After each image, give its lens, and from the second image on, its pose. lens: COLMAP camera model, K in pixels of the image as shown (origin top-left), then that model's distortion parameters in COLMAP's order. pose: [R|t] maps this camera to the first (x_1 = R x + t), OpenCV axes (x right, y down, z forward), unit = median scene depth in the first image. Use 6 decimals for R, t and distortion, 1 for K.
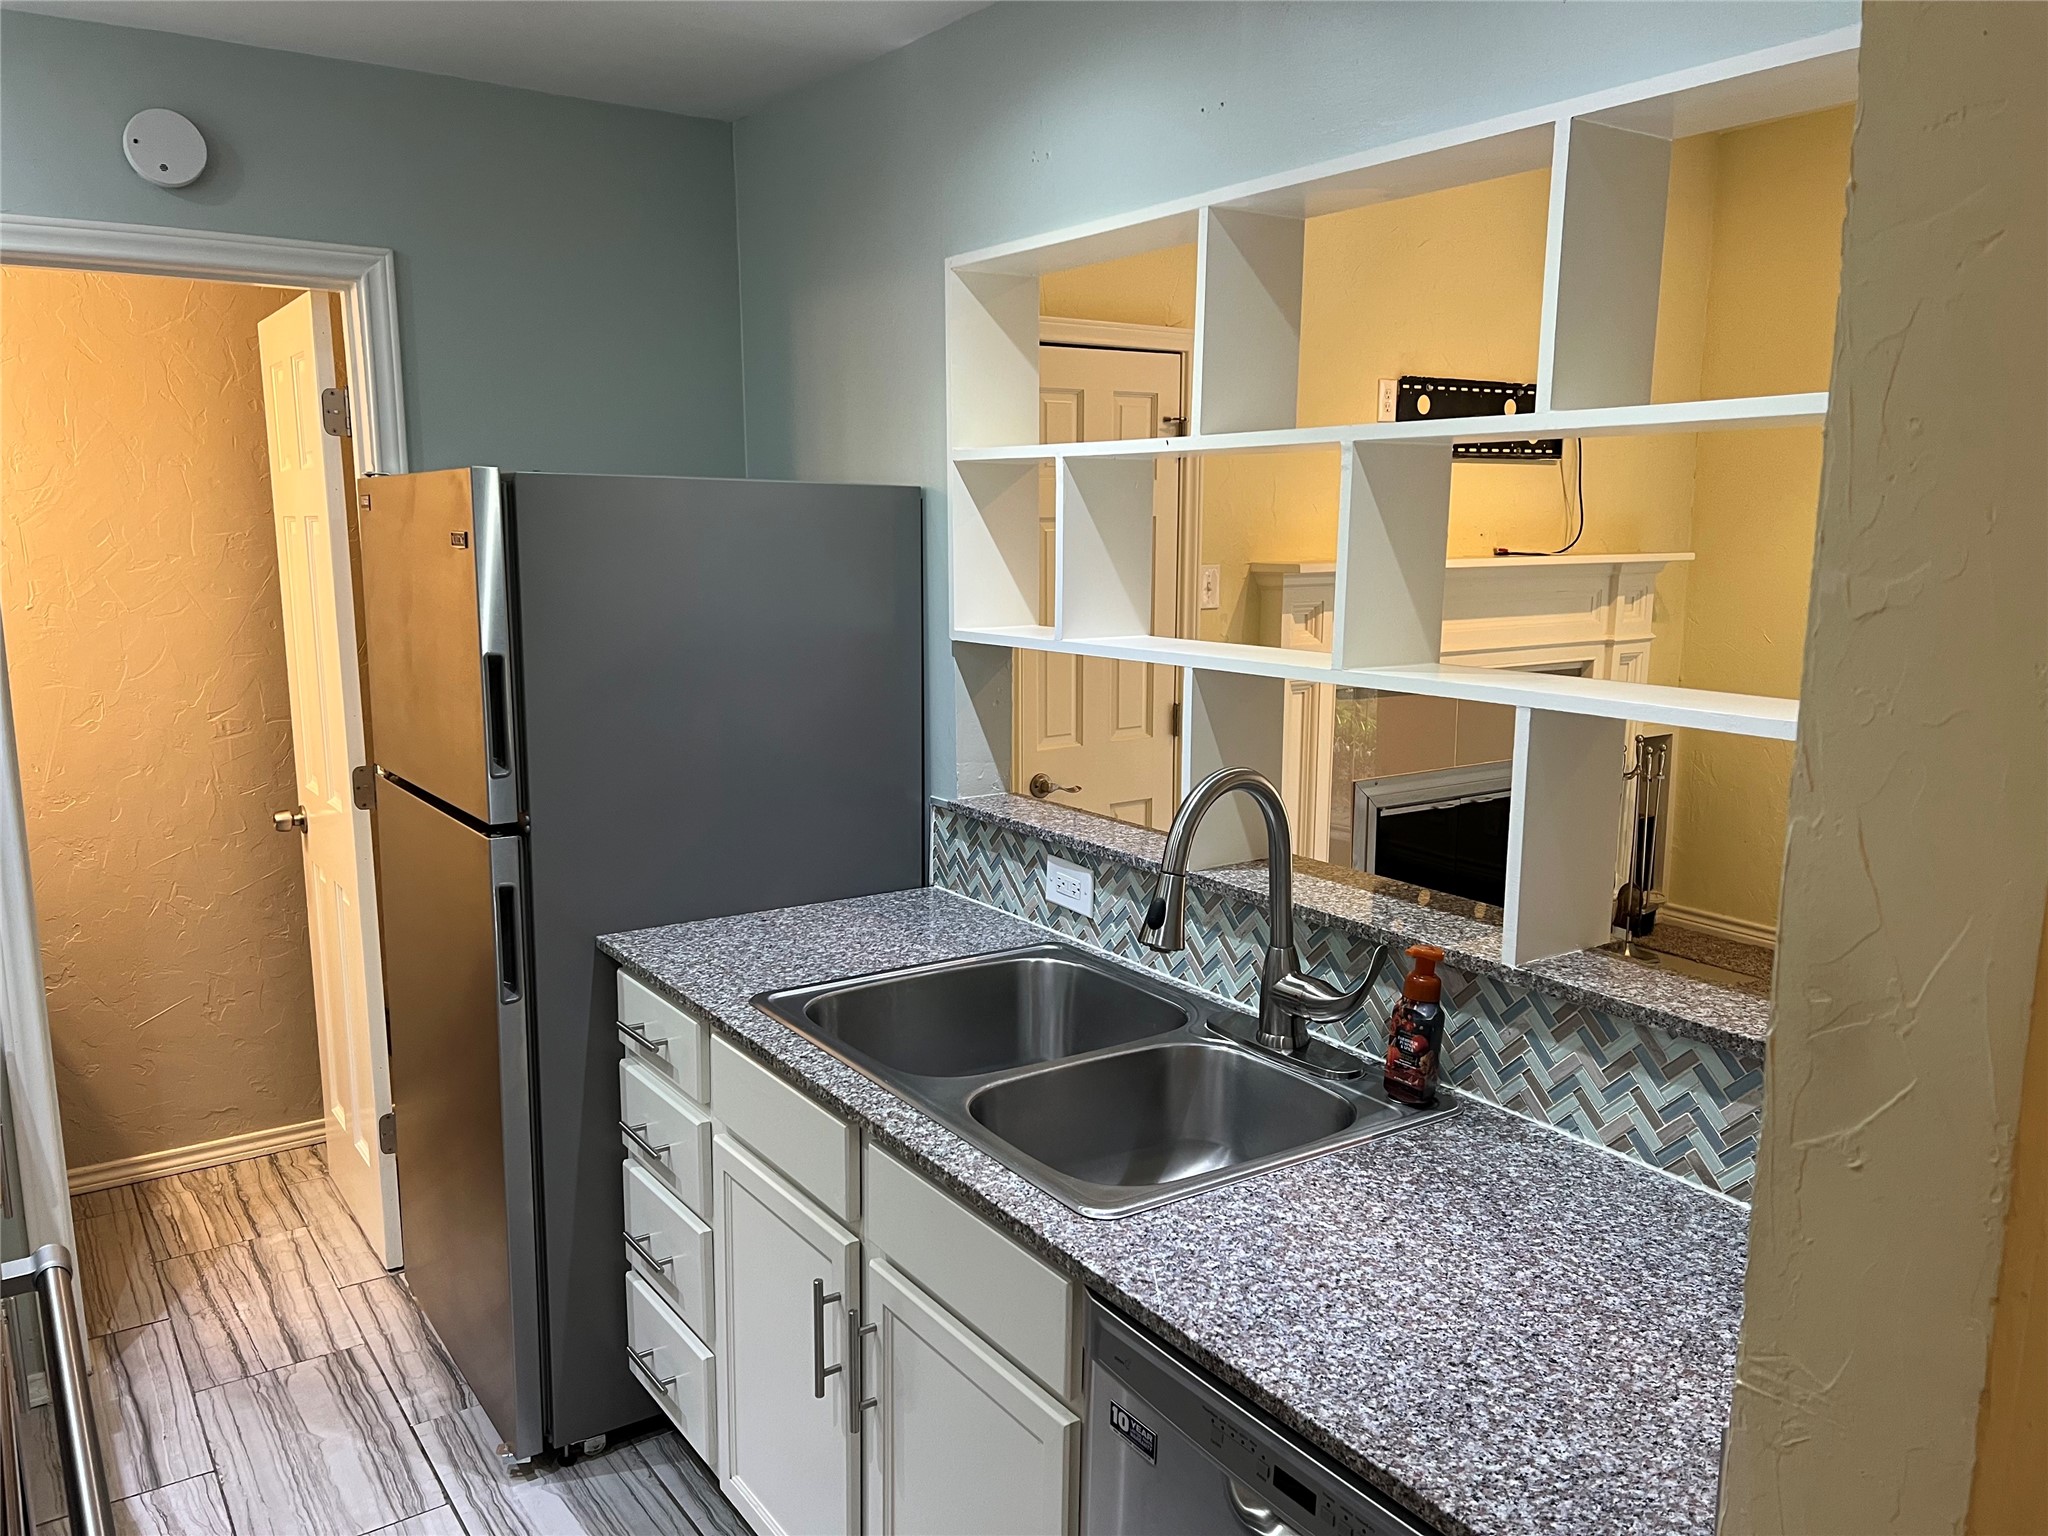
lens RADIAL K [[1584.6, 0, 1016.9], [0, 1584.6, 779.9], [0, 0, 1]] dist [0.075106, -0.031464]
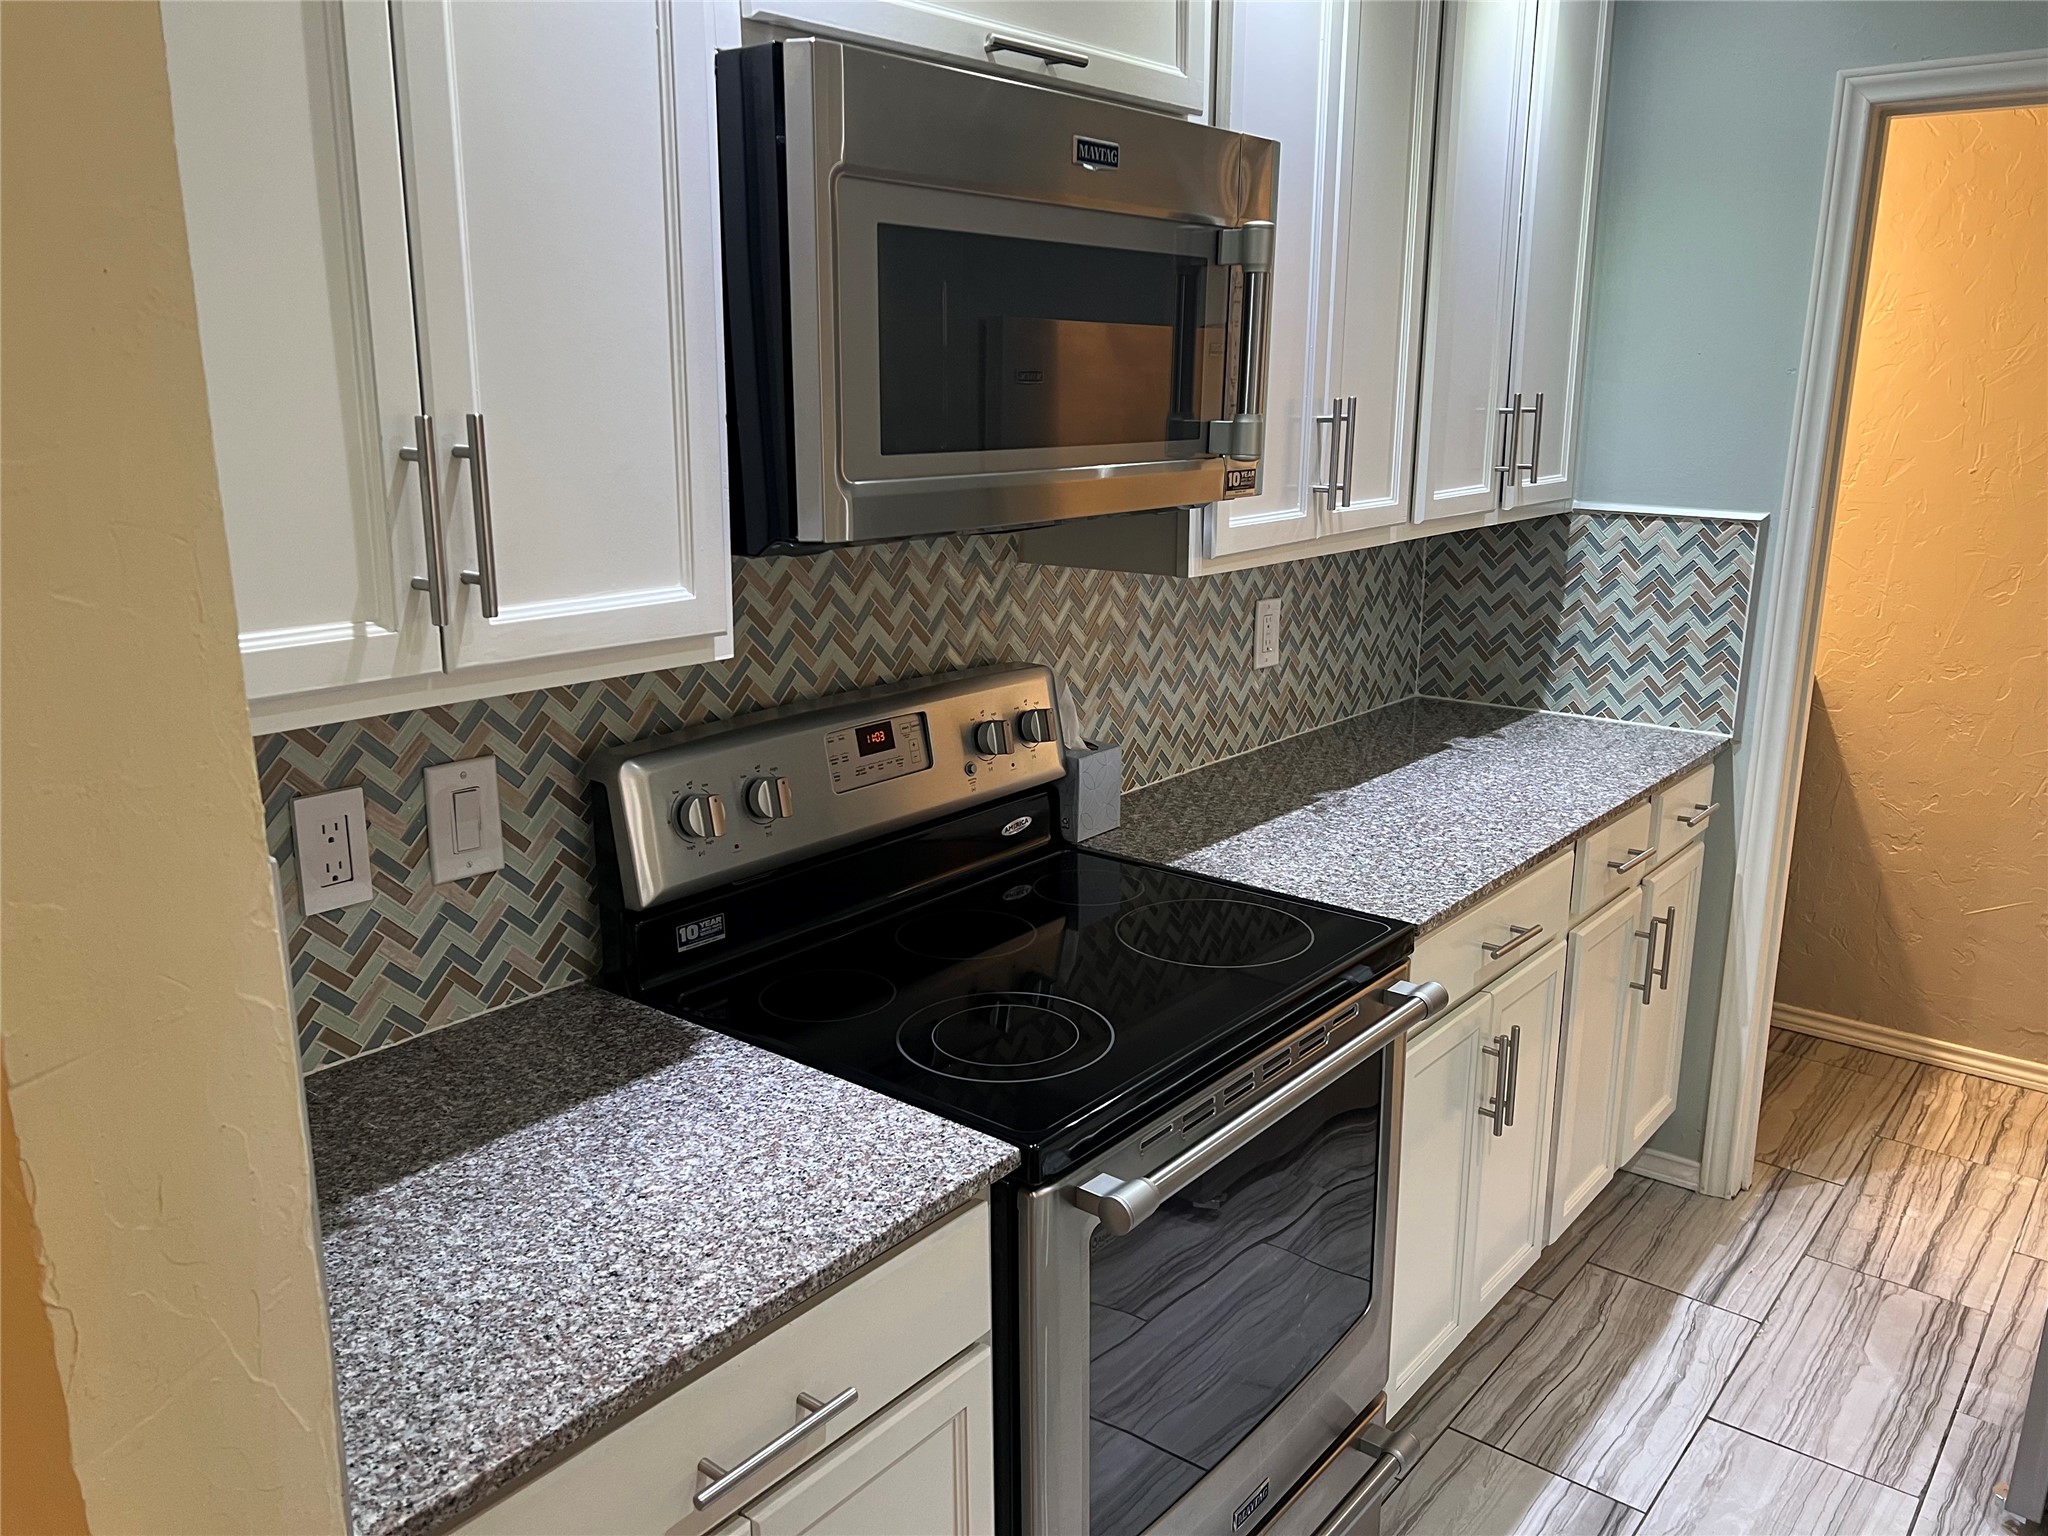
lens RADIAL K [[1584.6, 0, 1022.7], [0, 1584.6, 761.0], [0, 0, 1]] dist [0.075106, -0.031464]
pose [[0.315032, 0.228694, -0.921116, 0.189786], [-0.173398, 0.968068, 0.181047, -0.016375], [0.933107, 0.102684, 0.344627, 0.164421]]
